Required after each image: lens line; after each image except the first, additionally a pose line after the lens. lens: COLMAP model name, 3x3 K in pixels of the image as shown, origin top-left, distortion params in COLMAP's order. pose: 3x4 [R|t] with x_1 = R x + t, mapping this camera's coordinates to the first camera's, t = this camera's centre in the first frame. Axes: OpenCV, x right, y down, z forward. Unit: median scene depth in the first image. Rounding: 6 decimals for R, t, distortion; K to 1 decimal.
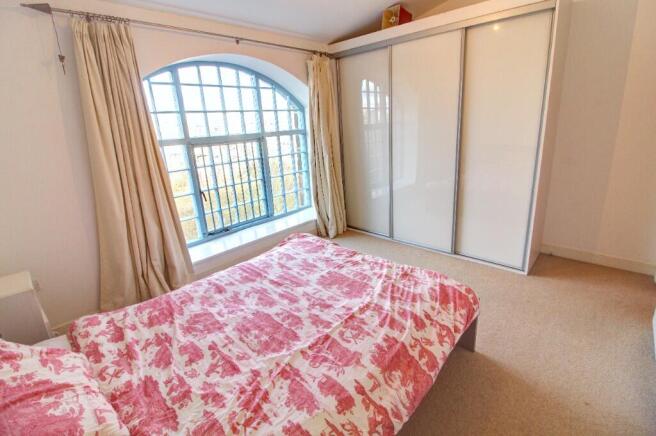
lens RADIAL K [[305.5, 0, 327.5], [0, 305.5, 206.5], [0, 0, 1]] dist [-0.005385, -0.006199]
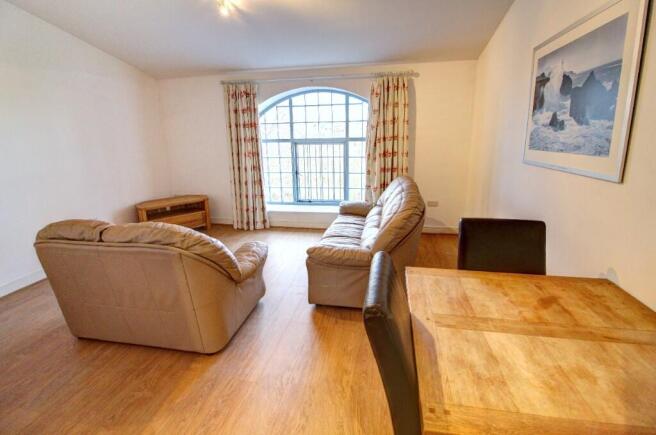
lens RADIAL K [[305.5, 0, 327.2], [0, 305.5, 206.8], [0, 0, 1]] dist [-0.005385, -0.006199]
pose [[0.522931, 0.248664, -0.815297, 1.128514], [-0.232148, 0.961891, 0.144476, -0.158507], [0.820153, 0.113719, 0.560729, 0.281827]]
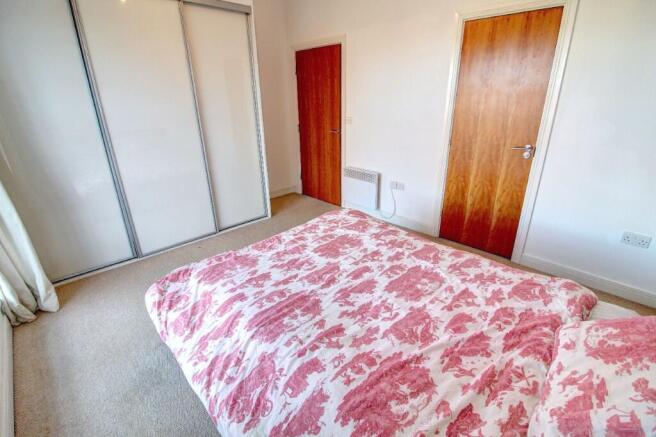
lens RADIAL K [[305.5, 0, 332.8], [0, 305.5, 207.6], [0, 0, 1]] dist [-0.005385, -0.006199]
pose [[0.027602, -0.296016, 0.954784, -0.583366], [0.277248, 0.919942, 0.277199, -0.106885], [-0.960402, 0.257061, 0.107462, 0.547505]]
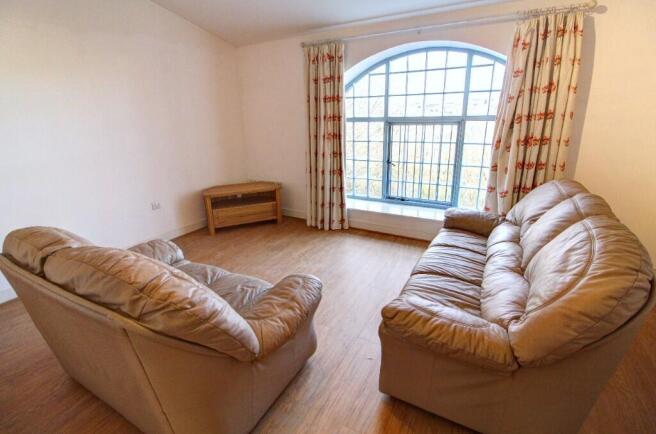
lens RADIAL K [[305.5, 0, 329.5], [0, 305.5, 206.0], [0, 0, 1]] dist [-0.005385, -0.006199]
pose [[0.236407, 0.326283, -0.915233, 0.796850], [-0.248245, 0.930955, 0.267765, -0.168390], [0.939407, 0.163901, 0.301082, 0.479816]]
